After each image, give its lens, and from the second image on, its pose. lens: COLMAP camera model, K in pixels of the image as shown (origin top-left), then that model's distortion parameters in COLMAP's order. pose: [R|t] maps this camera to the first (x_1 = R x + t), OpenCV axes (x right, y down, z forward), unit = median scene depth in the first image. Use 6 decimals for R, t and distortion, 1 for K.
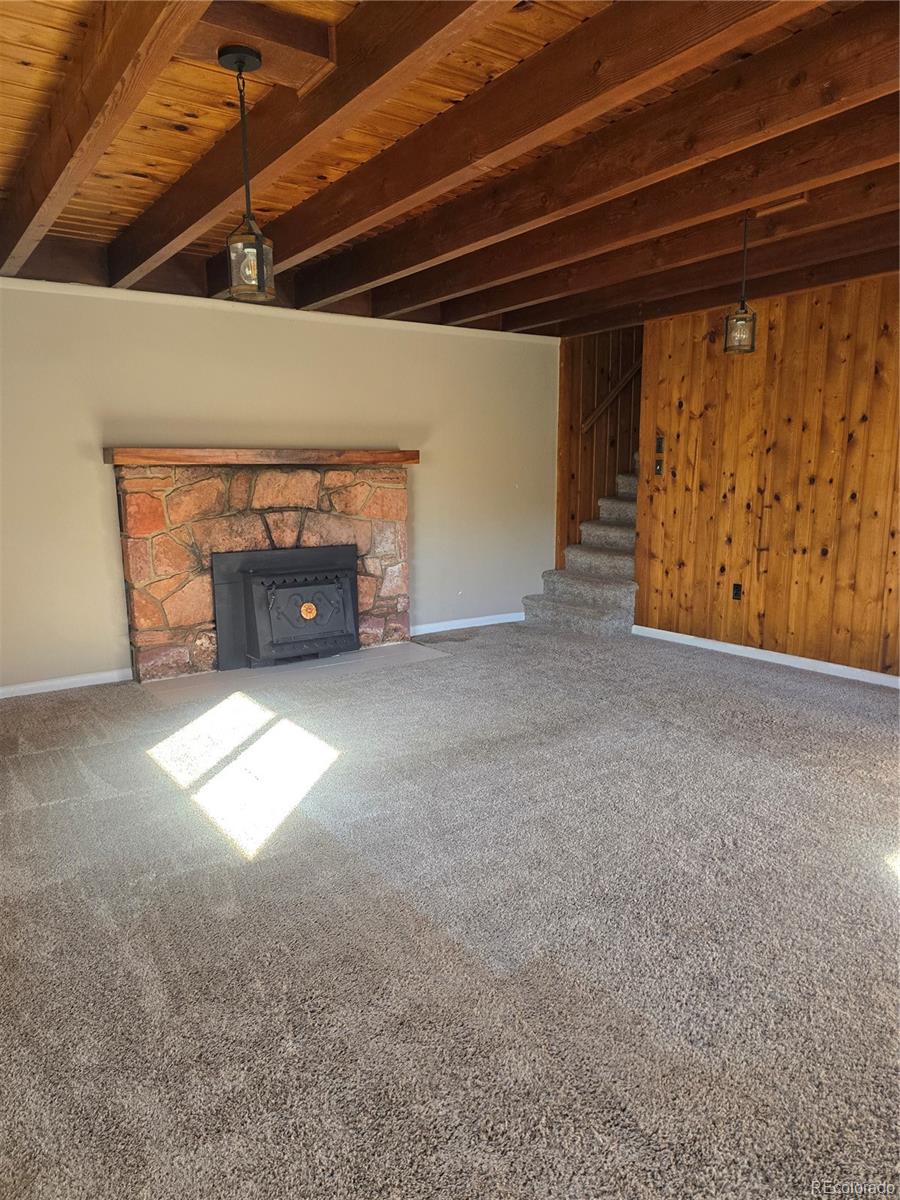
lens RADIAL K [[795.7, 0, 452.0], [0, 795.7, 601.1], [0, 0, 1]] dist [0.027077, -0.035905]
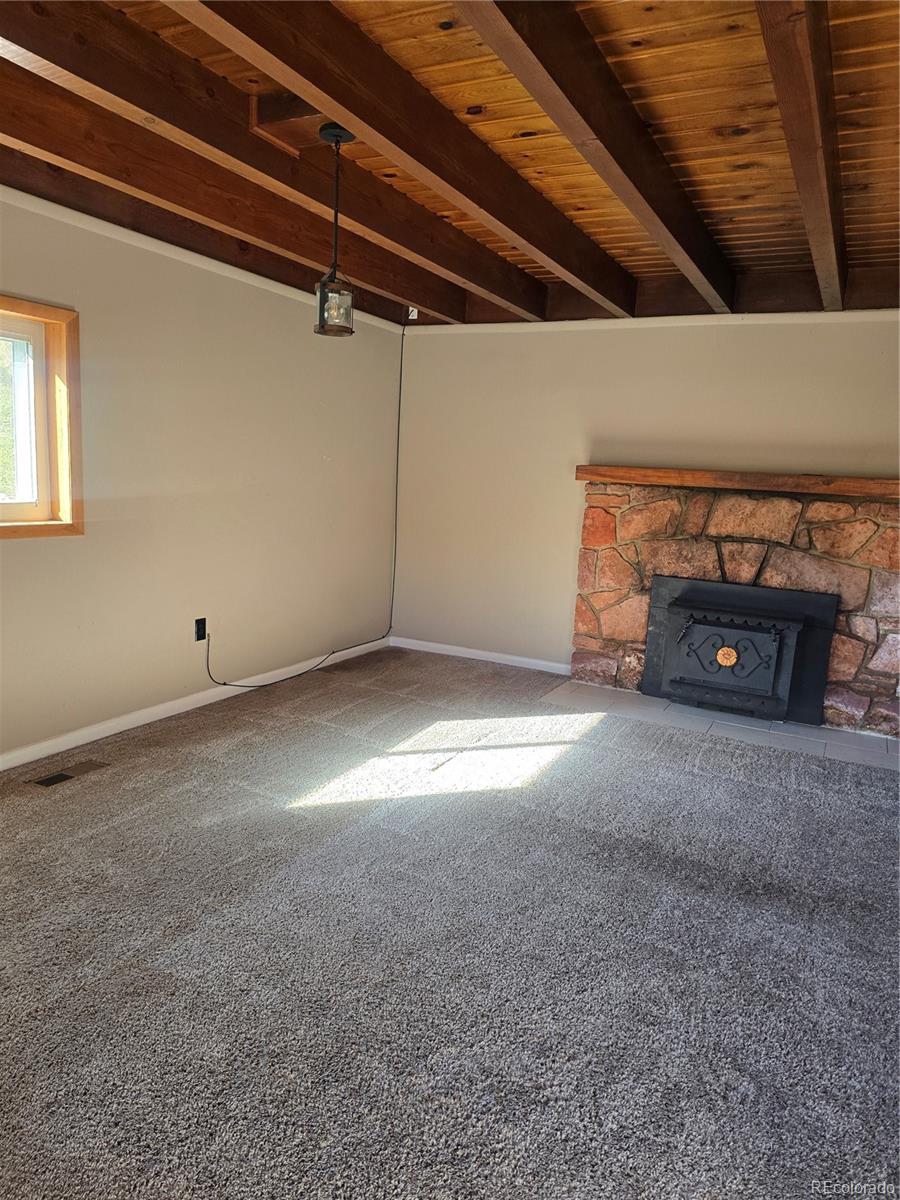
lens RADIAL K [[795.7, 0, 453.5], [0, 795.7, 571.9], [0, 0, 1]] dist [0.027077, -0.035905]
pose [[0.450006, 0.145926, -0.881022, 0.442271], [-0.200044, 0.977960, 0.059805, -0.070711], [0.870332, 0.149330, 0.469279, 0.315615]]
